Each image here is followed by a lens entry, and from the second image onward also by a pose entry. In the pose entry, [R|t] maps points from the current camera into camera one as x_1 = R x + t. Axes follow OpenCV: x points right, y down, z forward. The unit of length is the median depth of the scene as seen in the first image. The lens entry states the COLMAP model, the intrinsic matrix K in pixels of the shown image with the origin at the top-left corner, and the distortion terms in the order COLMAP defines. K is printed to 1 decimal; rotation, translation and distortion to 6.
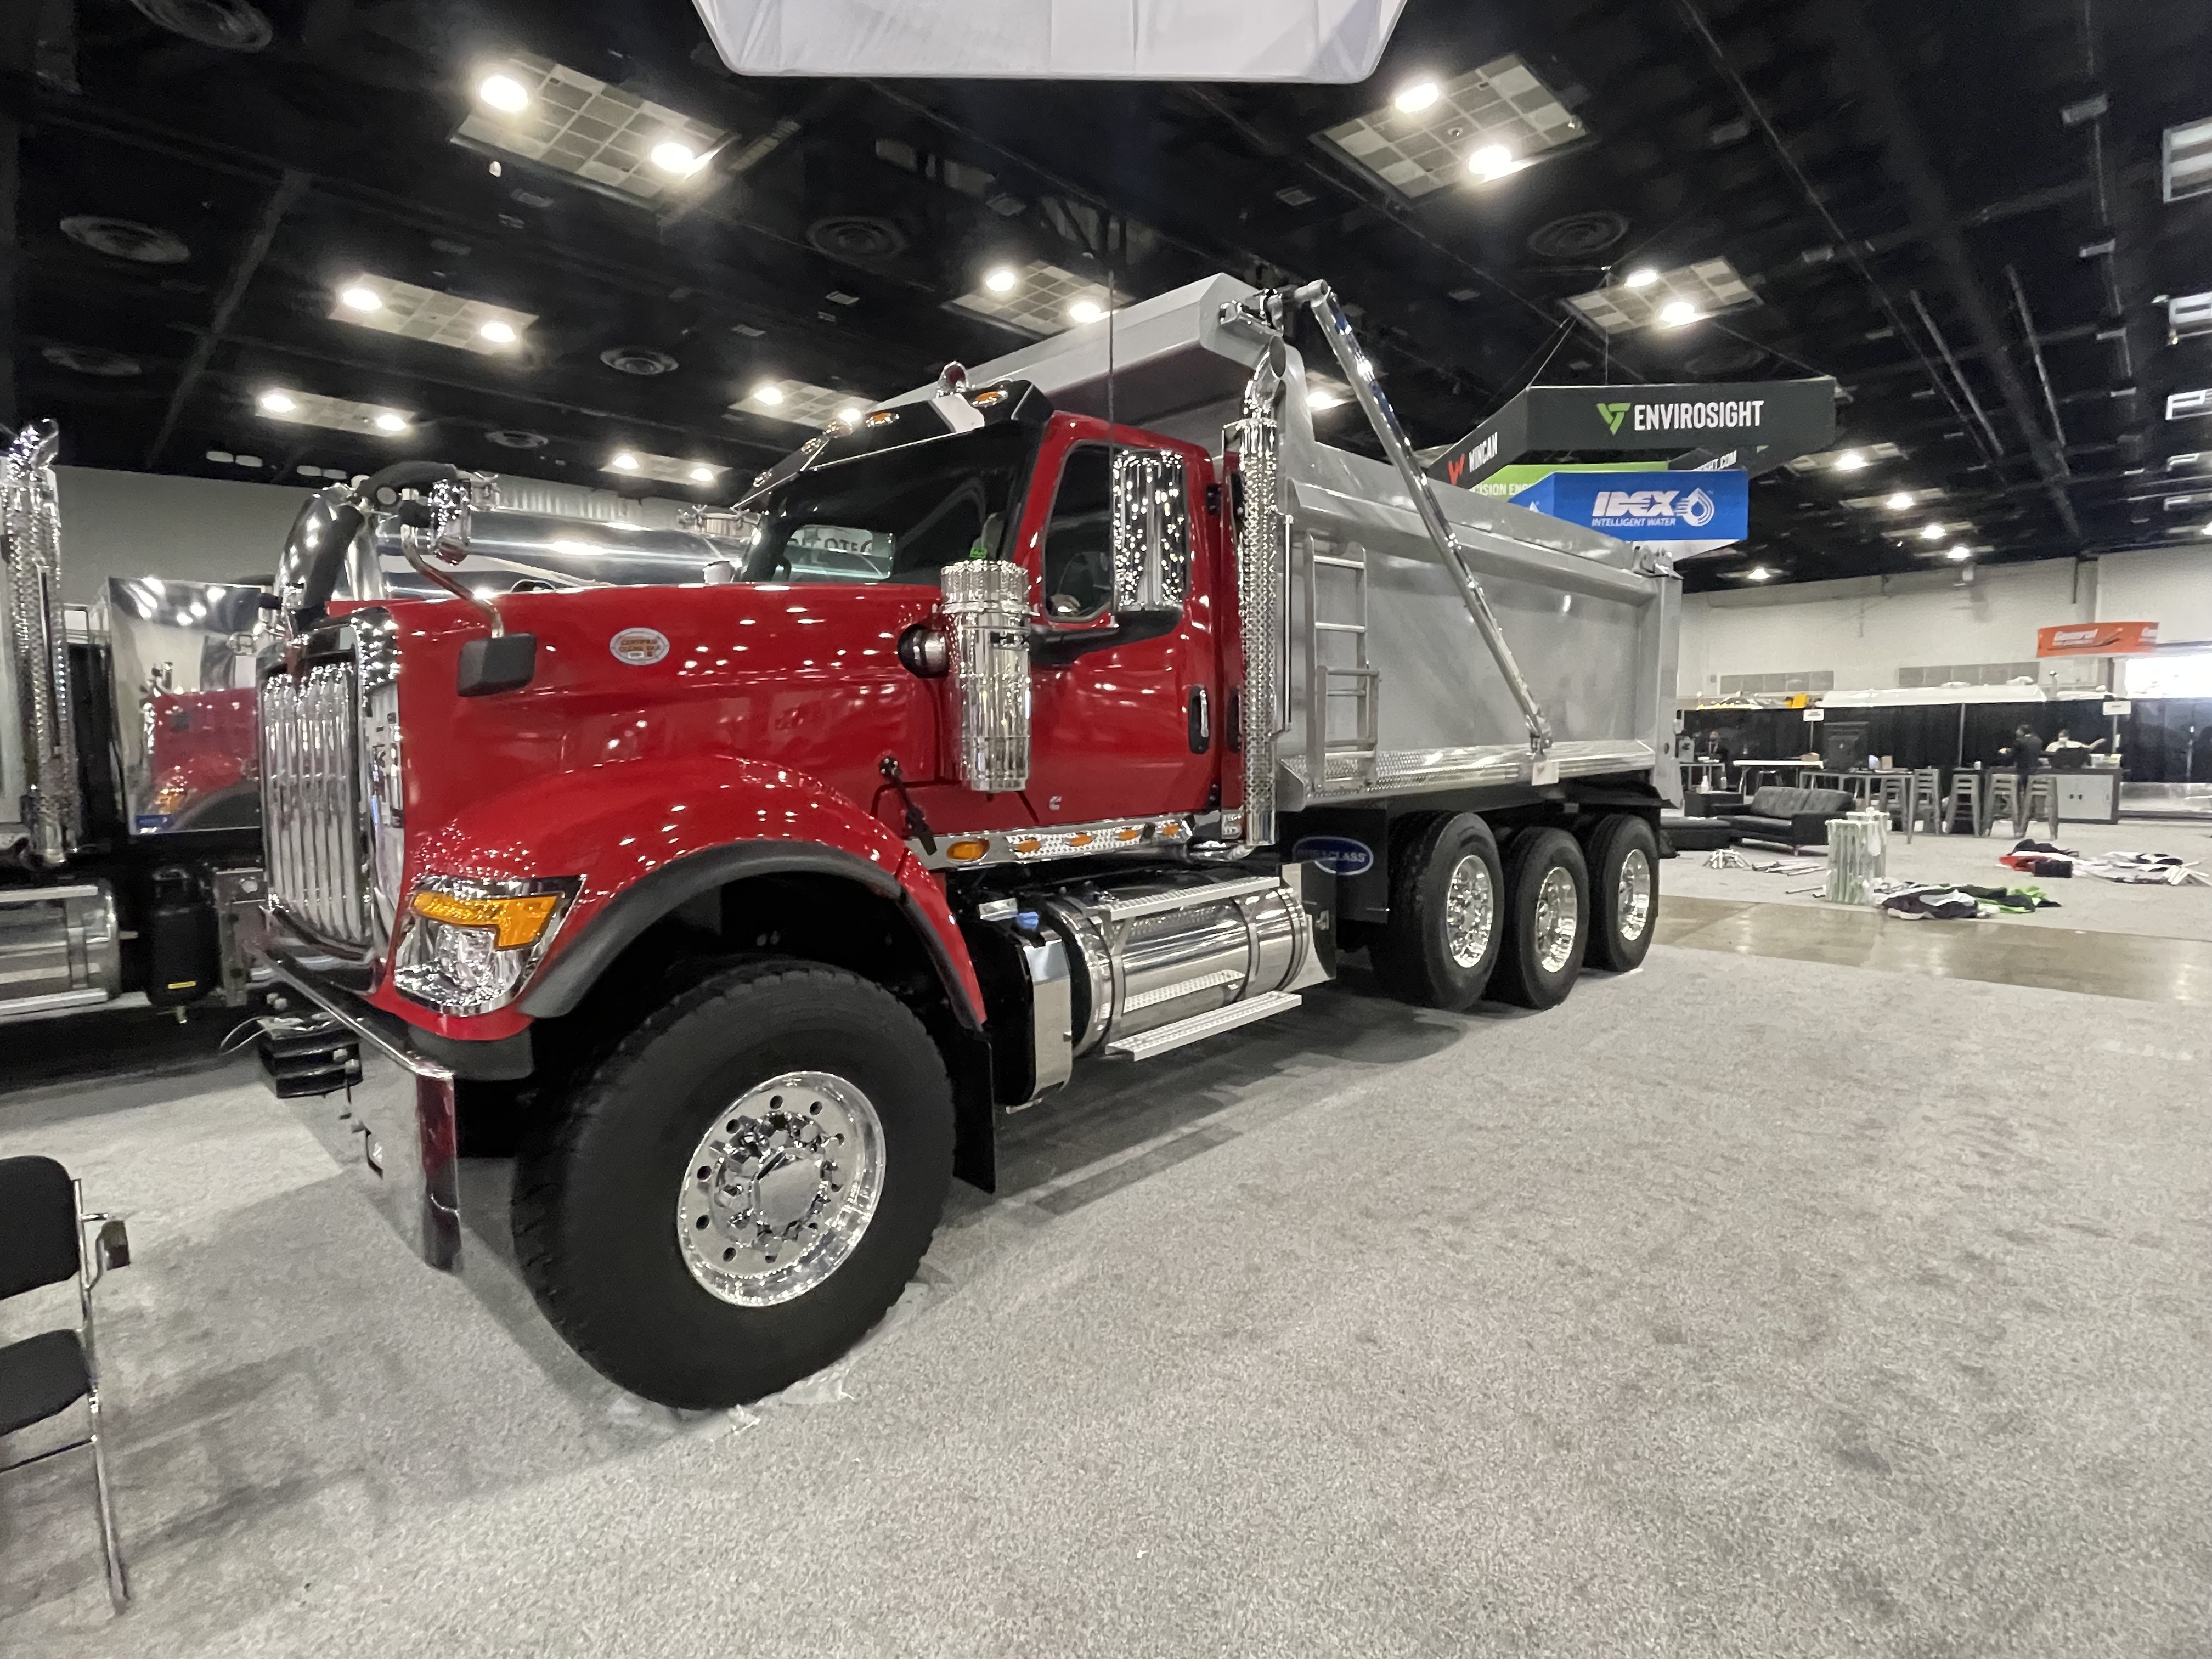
lens RADIAL K [[1078.1, 0, 1109.8], [0, 1078.1, 821.6], [0, 0, 1]] dist [-0.003086, -0.000051]
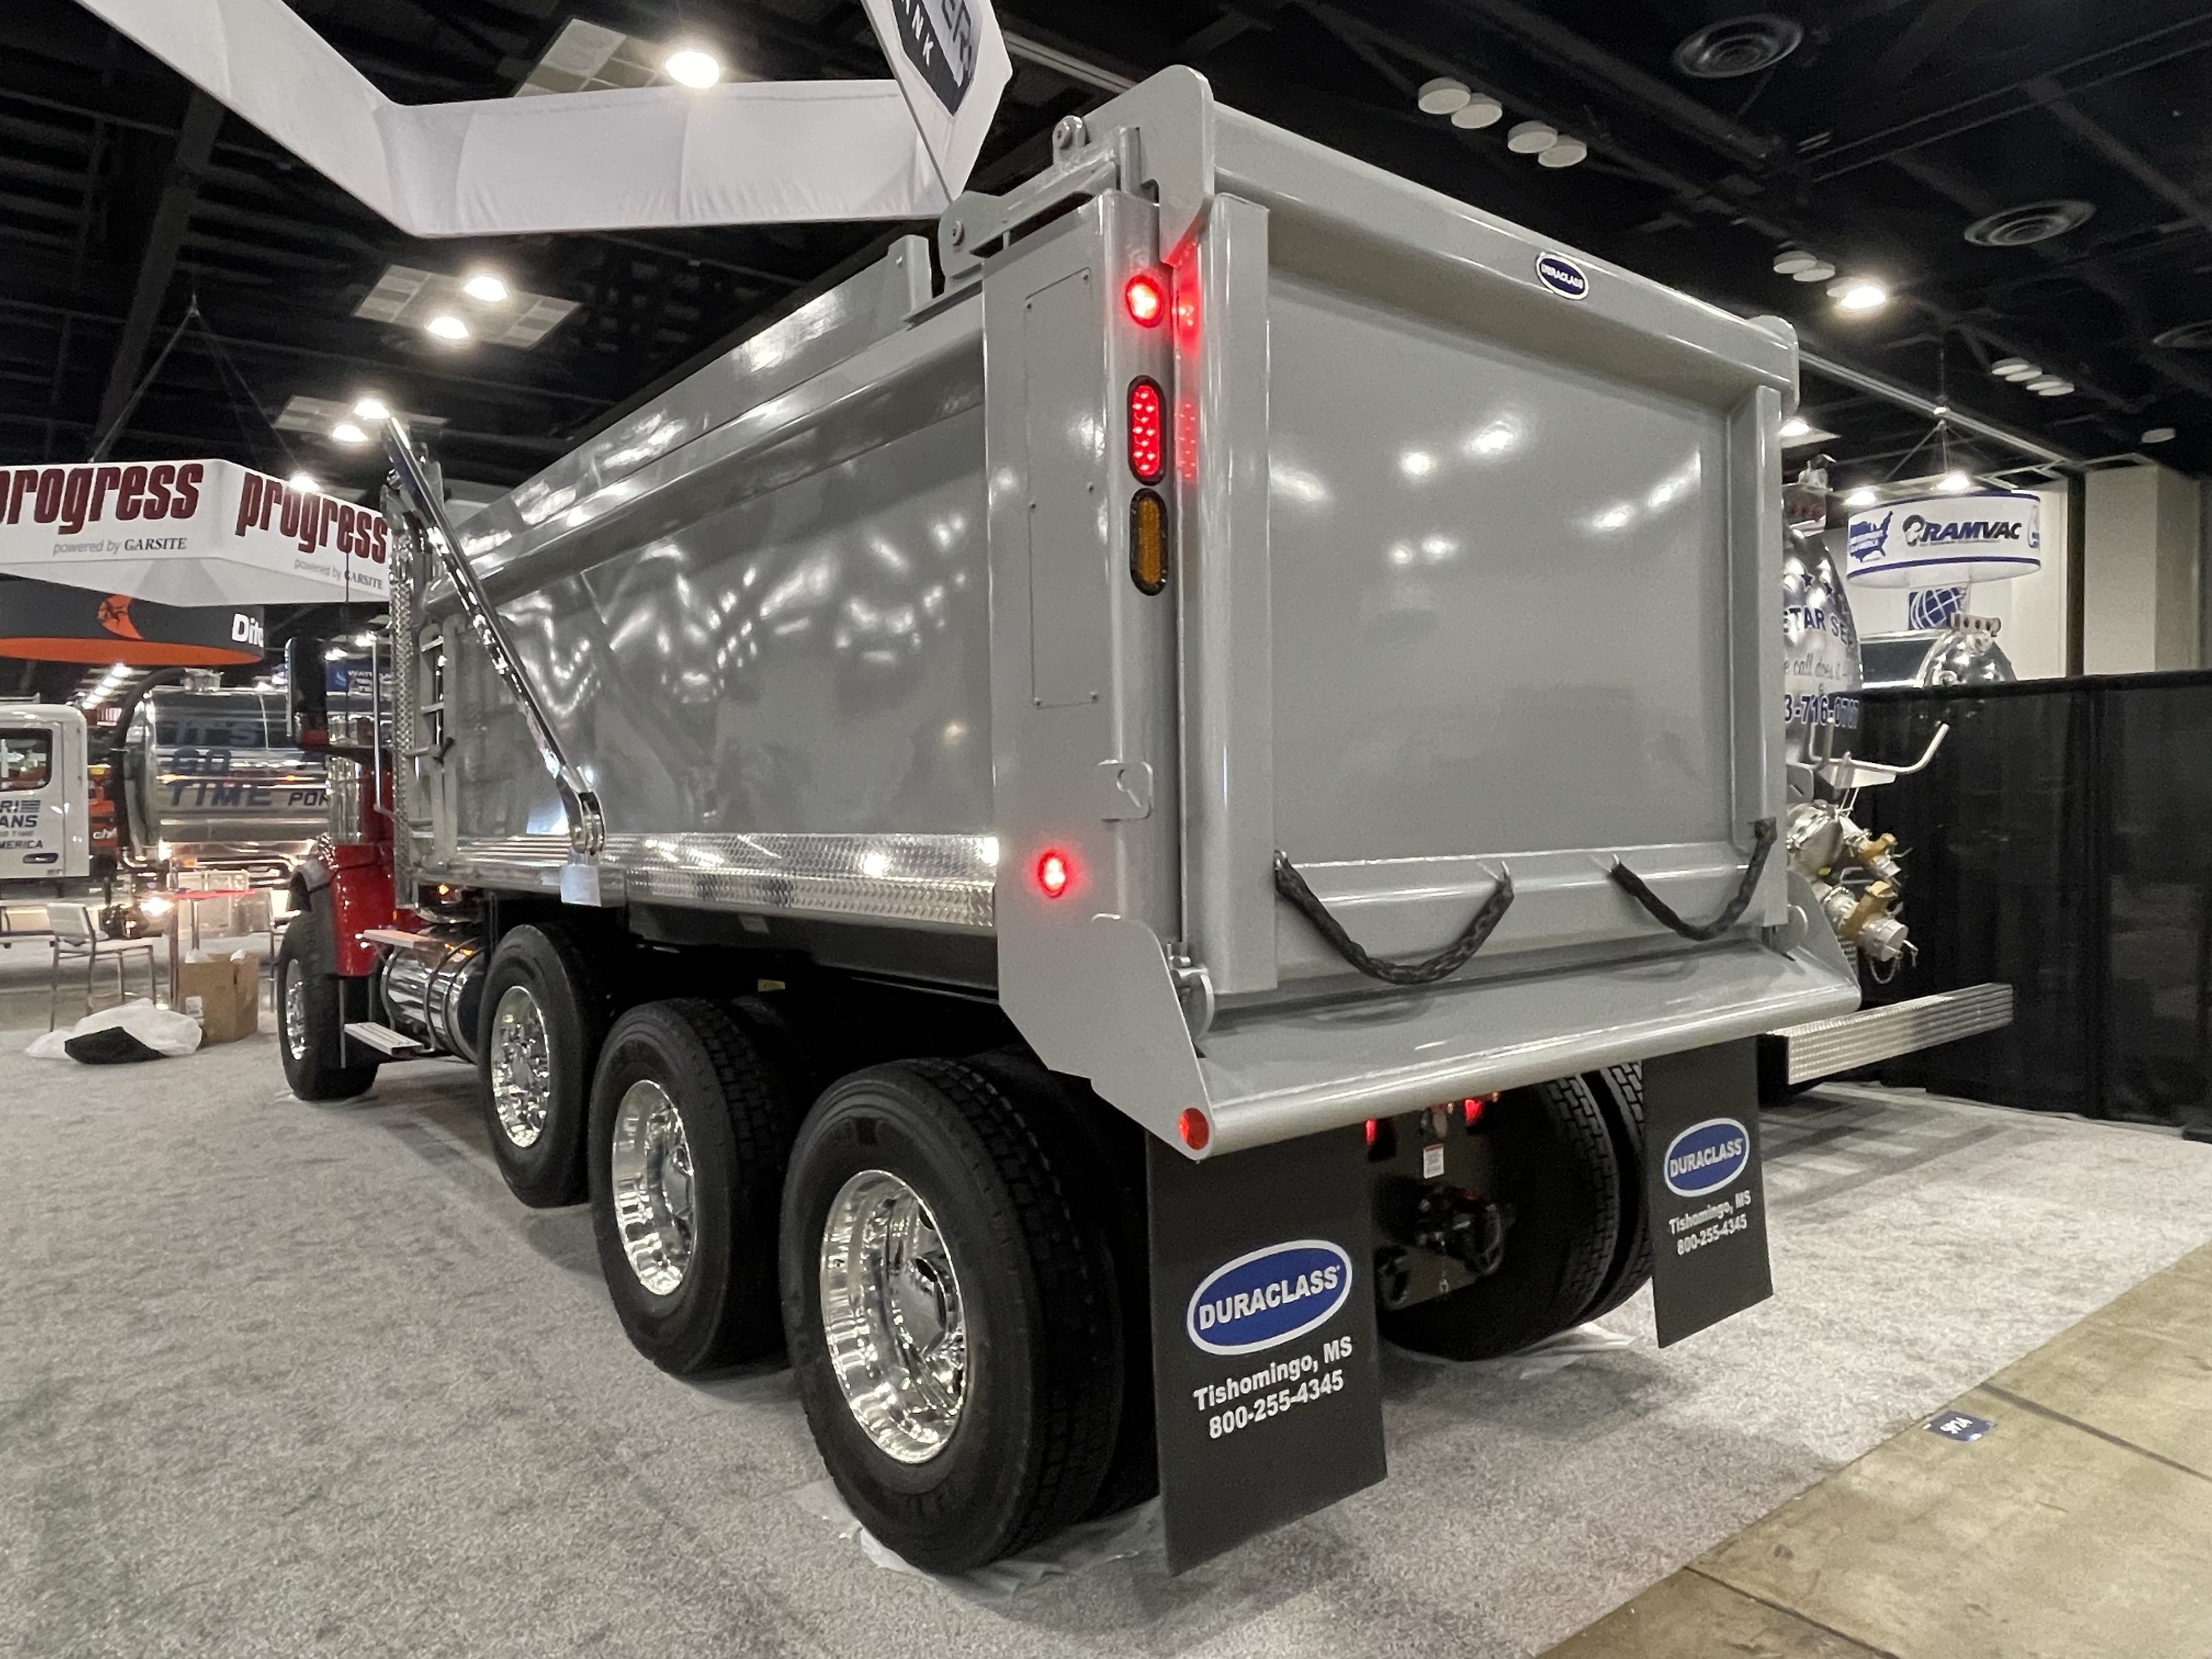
lens RADIAL K [[1419.8, 0, 1106.0], [0, 1419.8, 829.5], [0, 0, 1]] dist [-0.000721, -0.003600]
pose [[-0.132504, 0.023065, -0.990914, 1.194074], [-0.061842, 0.997589, 0.031490, -0.124978], [0.989251, 0.065453, -0.130758, 1.547979]]
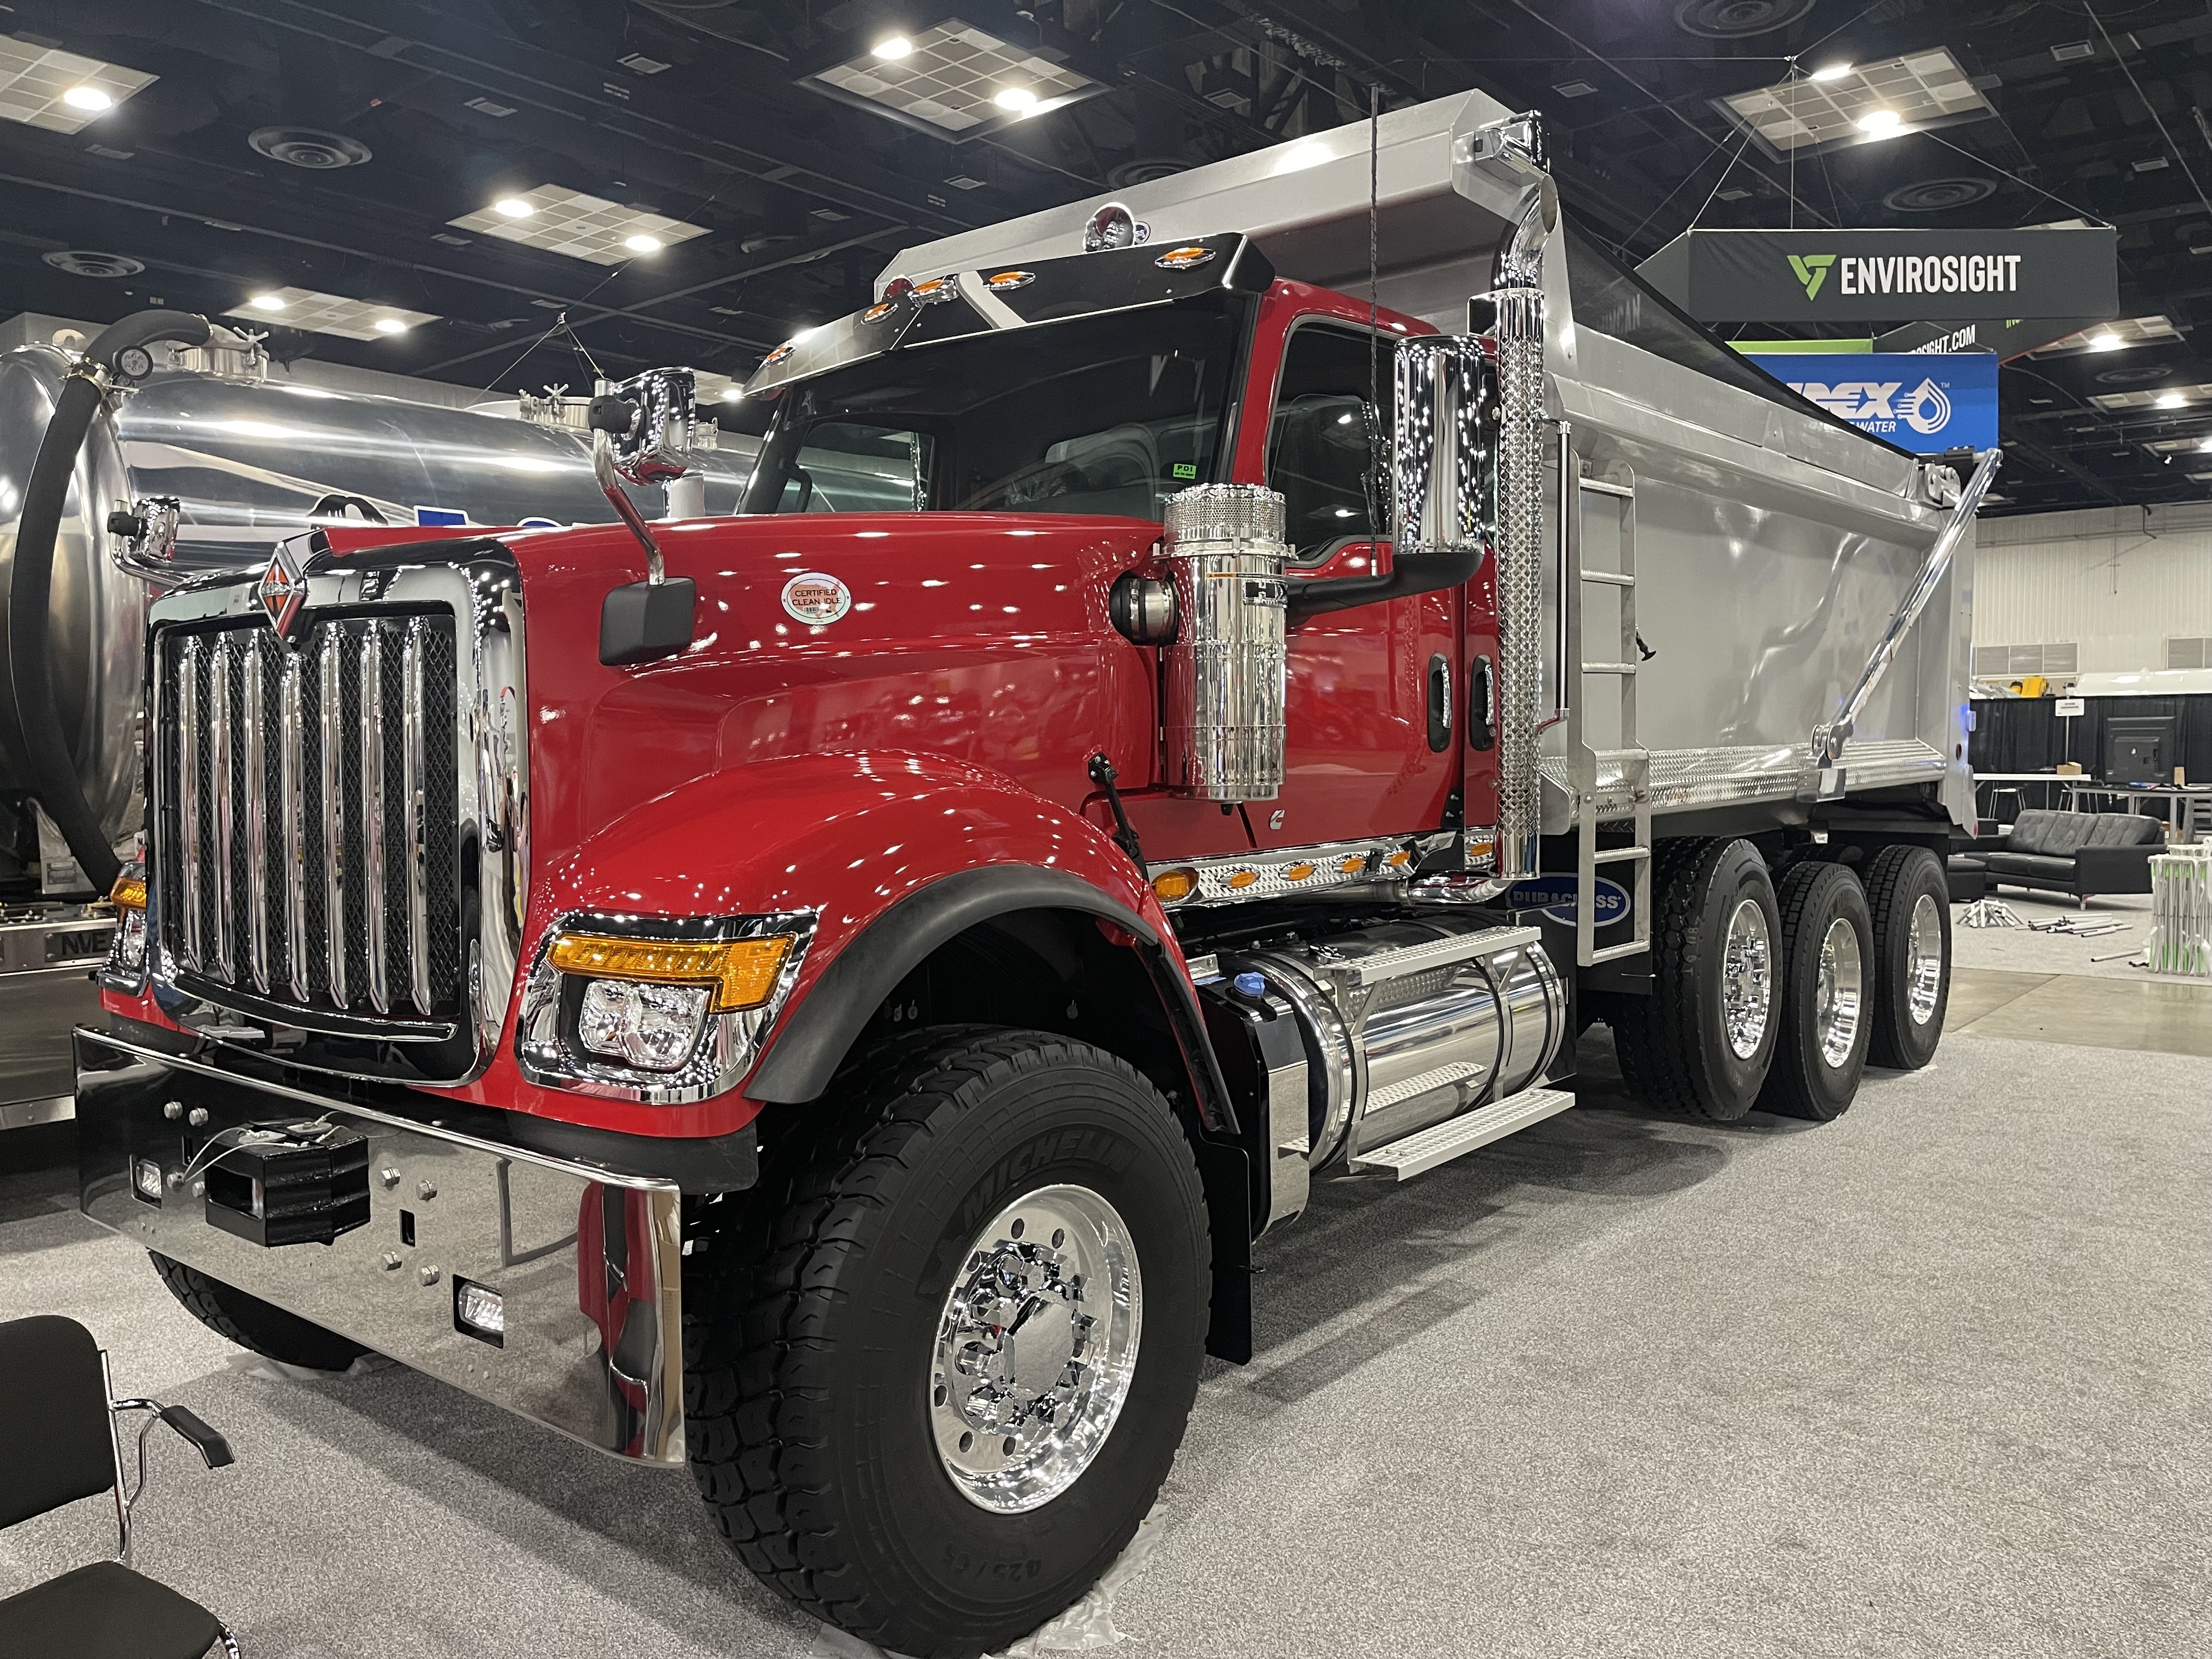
lens RADIAL K [[1656.0, 0, 1124.2], [0, 1656.0, 825.0], [0, 0, 1]] dist [0.038203, -0.038755]
pose [[0.996944, -0.002503, 0.078083, -0.165148], [0.004634, 0.999621, -0.027127, 0.010641], [-0.077985, 0.027406, 0.996578, -0.061731]]
